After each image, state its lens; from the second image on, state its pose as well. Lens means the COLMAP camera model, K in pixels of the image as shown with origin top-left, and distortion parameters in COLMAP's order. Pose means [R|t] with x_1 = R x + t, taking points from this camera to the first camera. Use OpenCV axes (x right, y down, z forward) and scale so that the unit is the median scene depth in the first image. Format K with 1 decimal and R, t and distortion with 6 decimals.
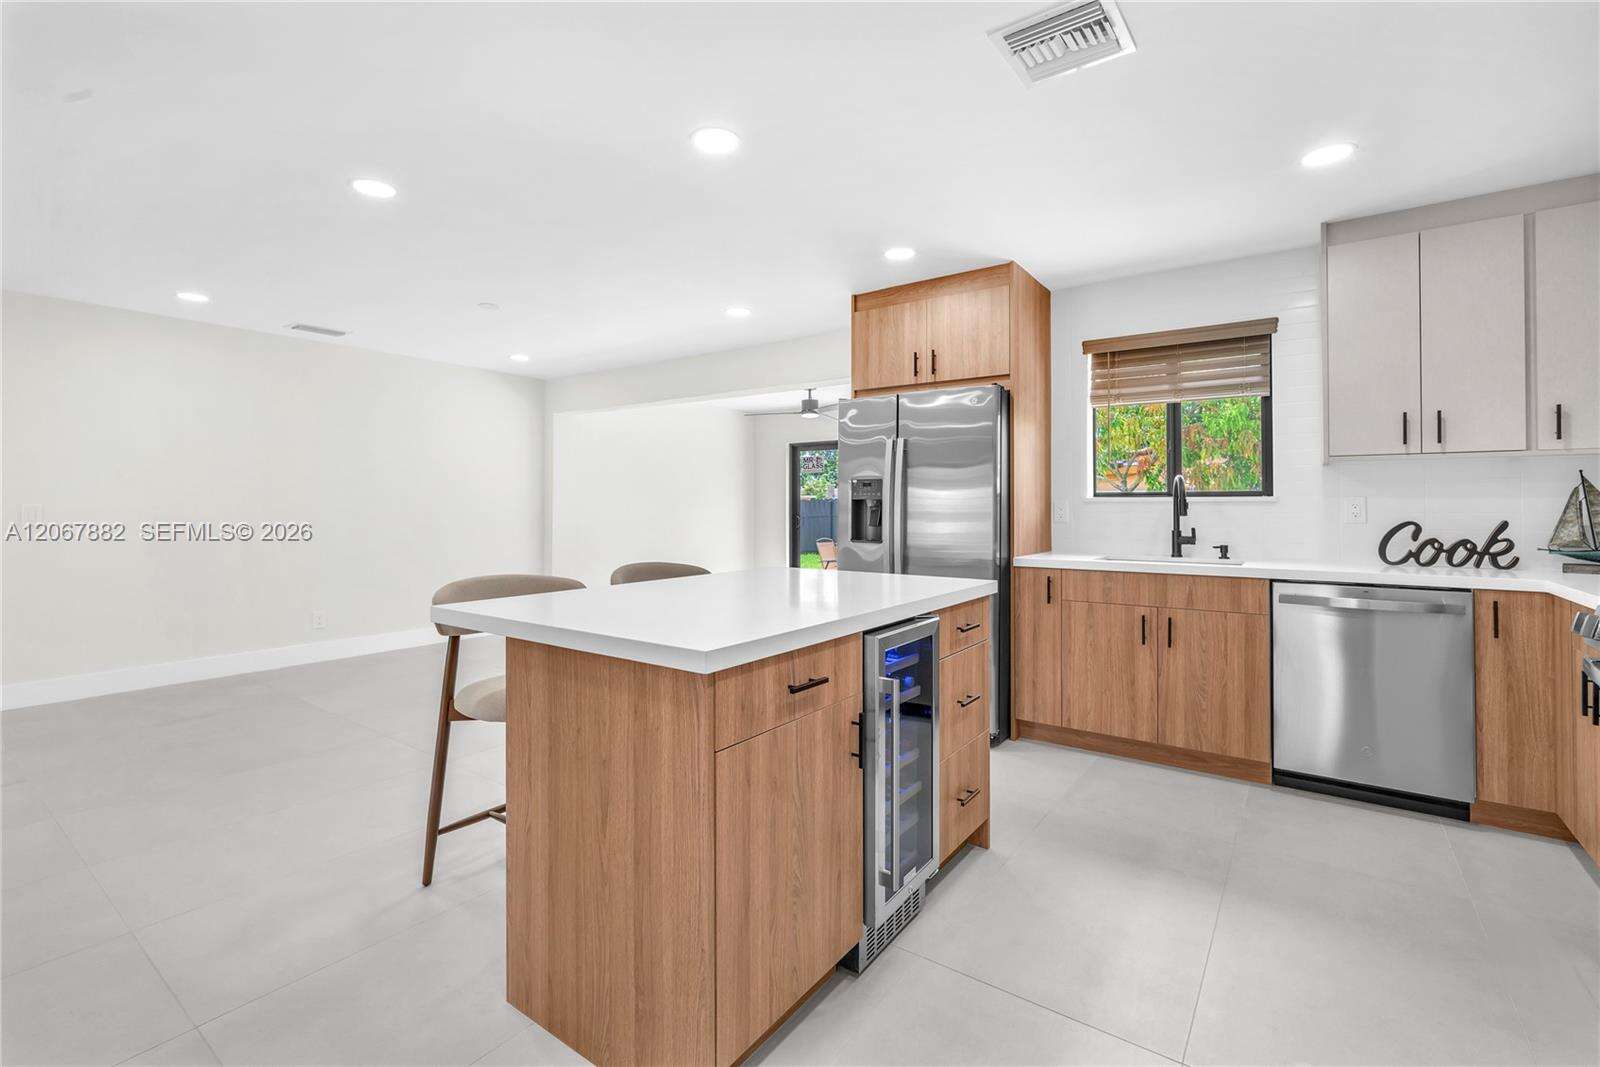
lens RADIAL K [[711.5, 0, 790.7], [0, 711.5, 498.2], [0, 0, 1]] dist [-0.016049, 0.004020]
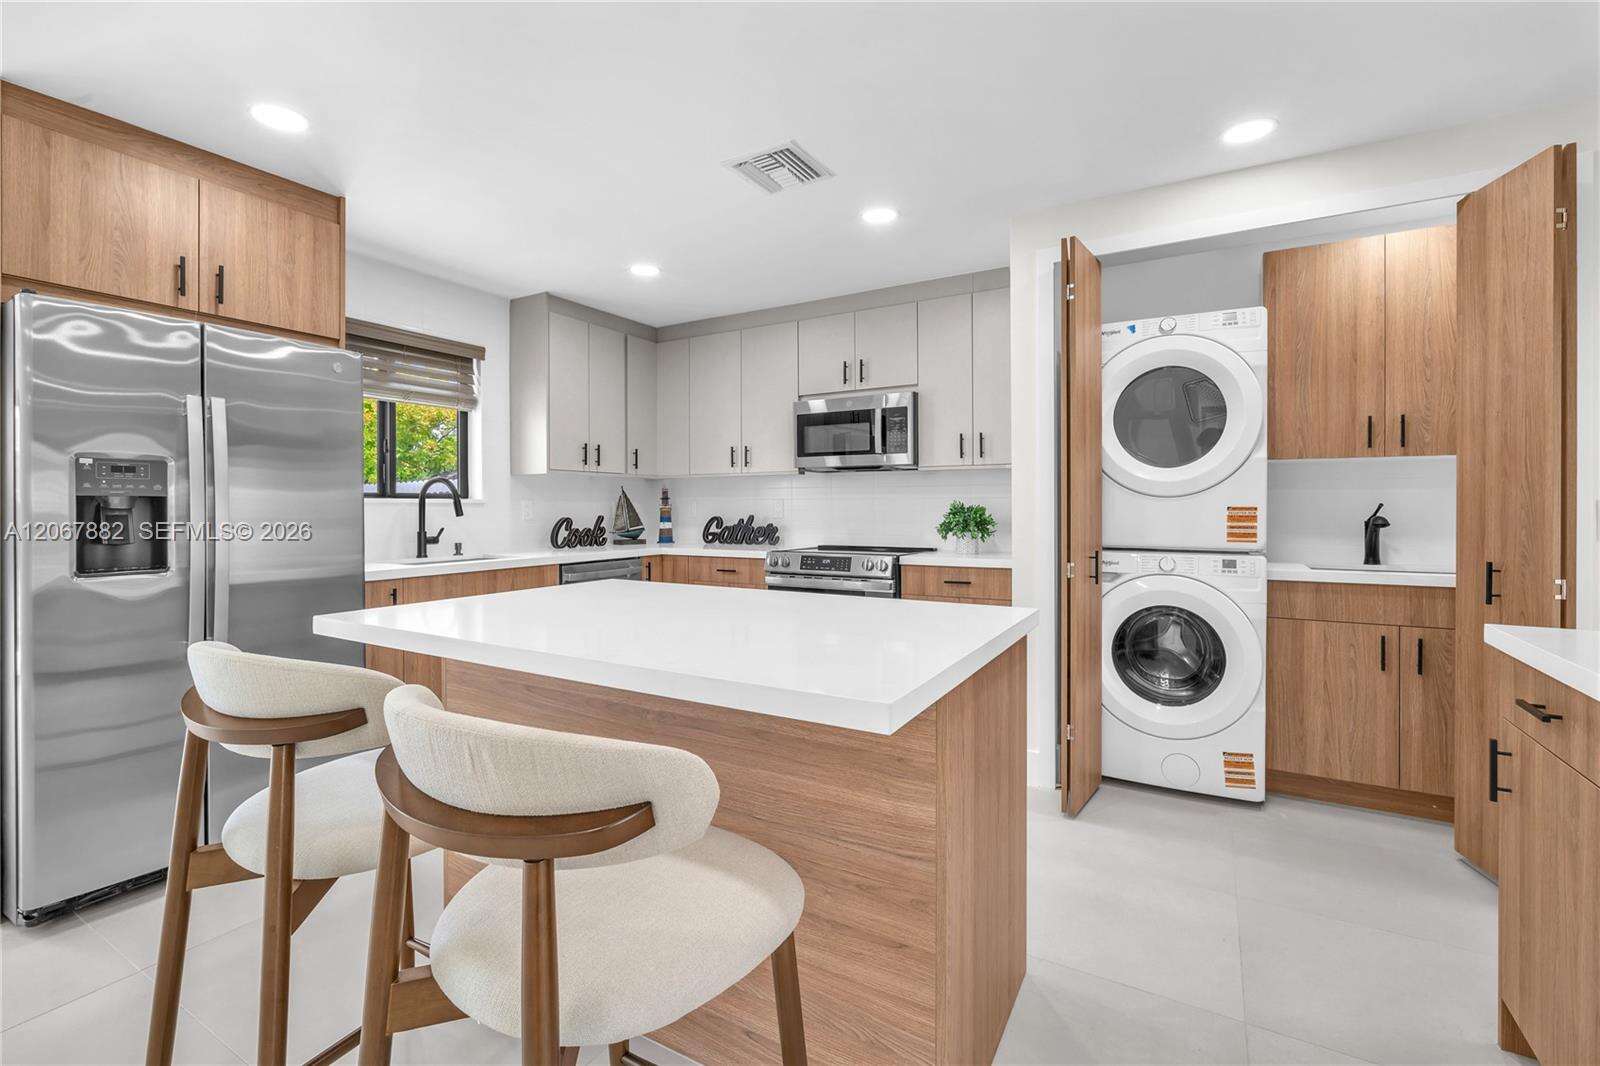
lens RADIAL K [[704.6, 0, 791.9], [0, 704.6, 511.1], [0, 0, 1]] dist [-0.015455, 0.005061]
pose [[-0.103334, -0.006105, 0.994628, -0.514041], [-0.007477, 0.999958, 0.005361, 0.007093], [-0.994619, -0.006883, -0.103375, 0.580452]]
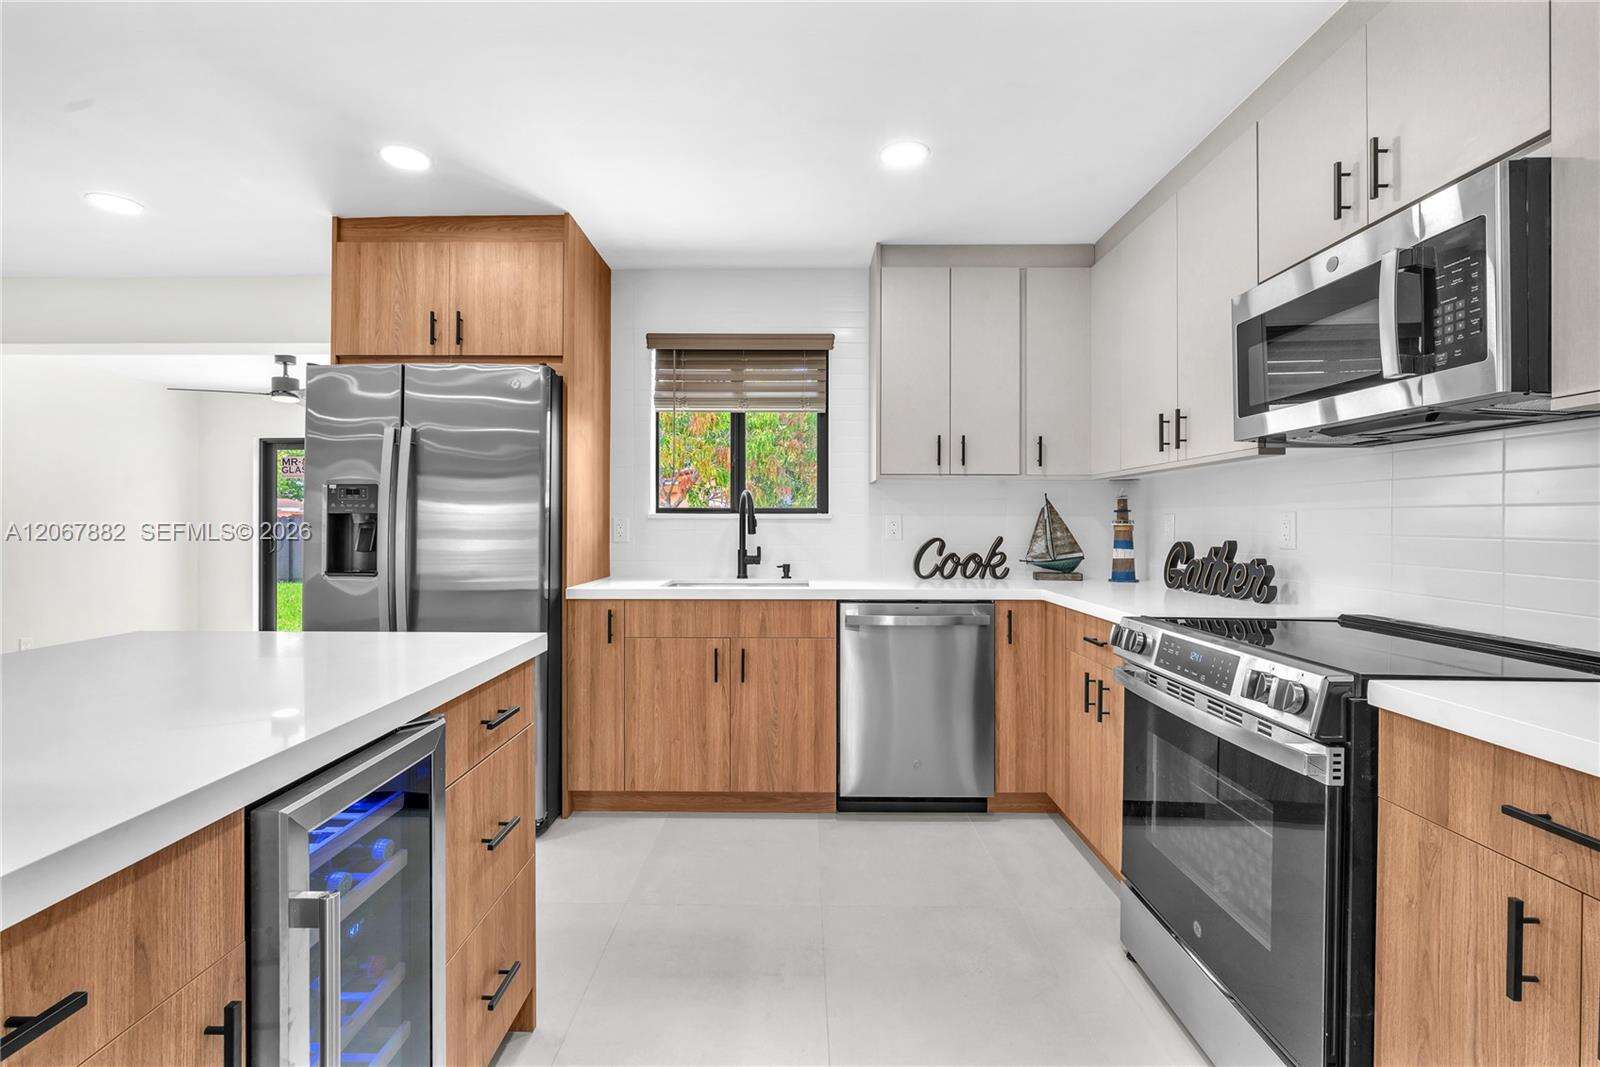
lens RADIAL K [[702.9, 0, 793.3], [0, 702.9, 521.6], [0, 0, 1]] dist [-0.010372, 0.000214]
pose [[0.810803, 0.001846, 0.585316, 0.060256], [-0.007702, 0.999942, 0.007515, 0.001488], [-0.585268, -0.010602, 0.810771, 0.216413]]
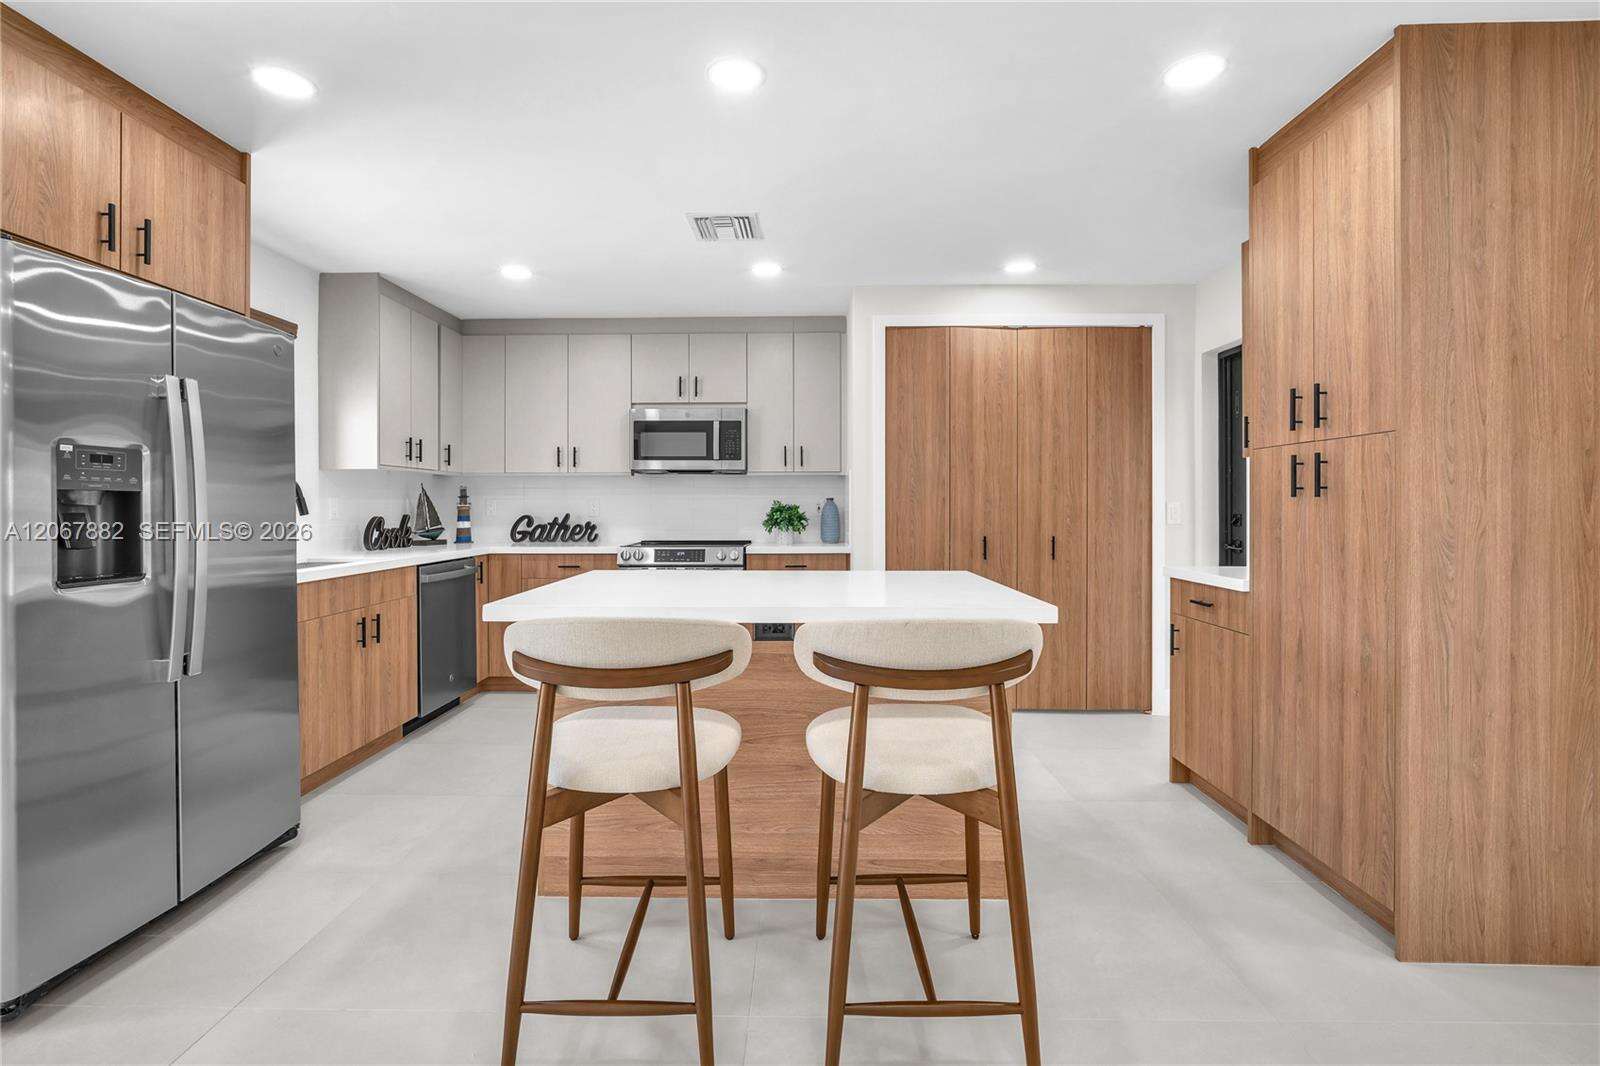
lens RADIAL K [[709.5, 0, 791.3], [0, 709.5, 505.5], [0, 0, 1]] dist [-0.014833, 0.004813]
pose [[-0.581423, 0.000282, 0.813602, -0.558521], [-0.007615, 0.999954, -0.005788, 0.011309], [-0.813566, -0.009561, -0.581394, 0.963025]]
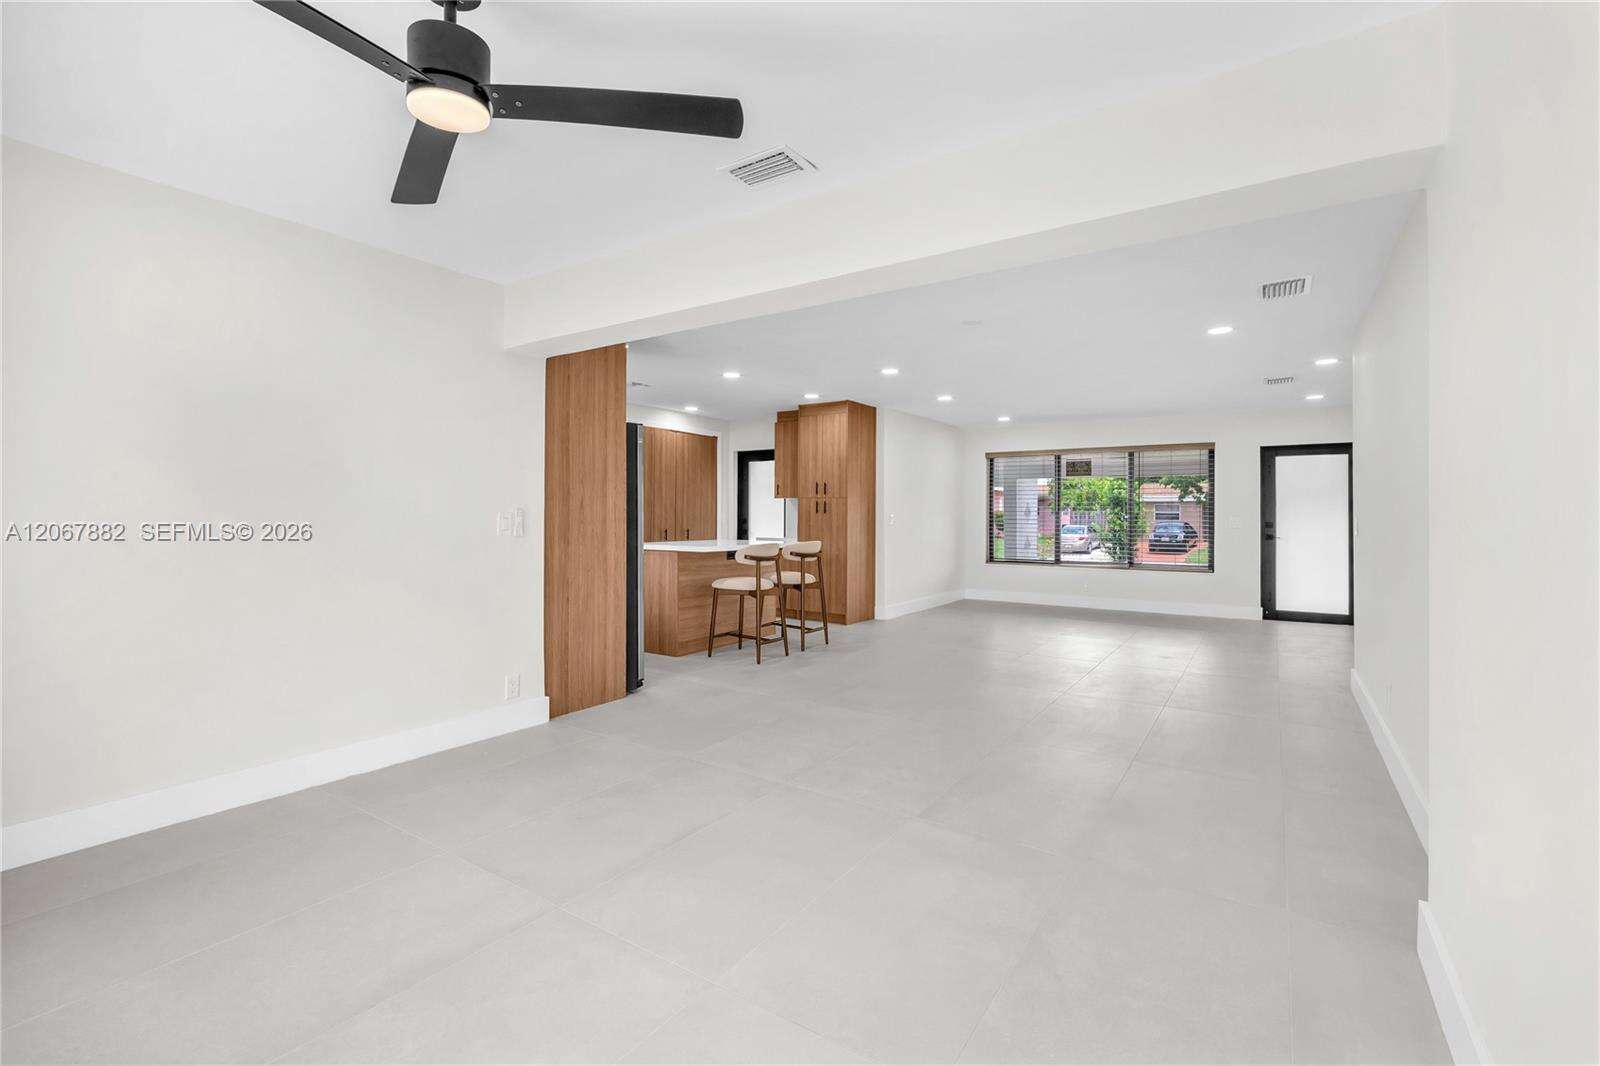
lens RADIAL K [[704.6, 0, 791.9], [0, 704.6, 511.1], [0, 0, 1]] dist [-0.015455, 0.005061]
pose [[-0.999012, -0.004899, -0.044177, -0.142798], [-0.004243, 0.999880, -0.014915, 0.023442], [0.044245, -0.014713, -0.998912, 2.408624]]
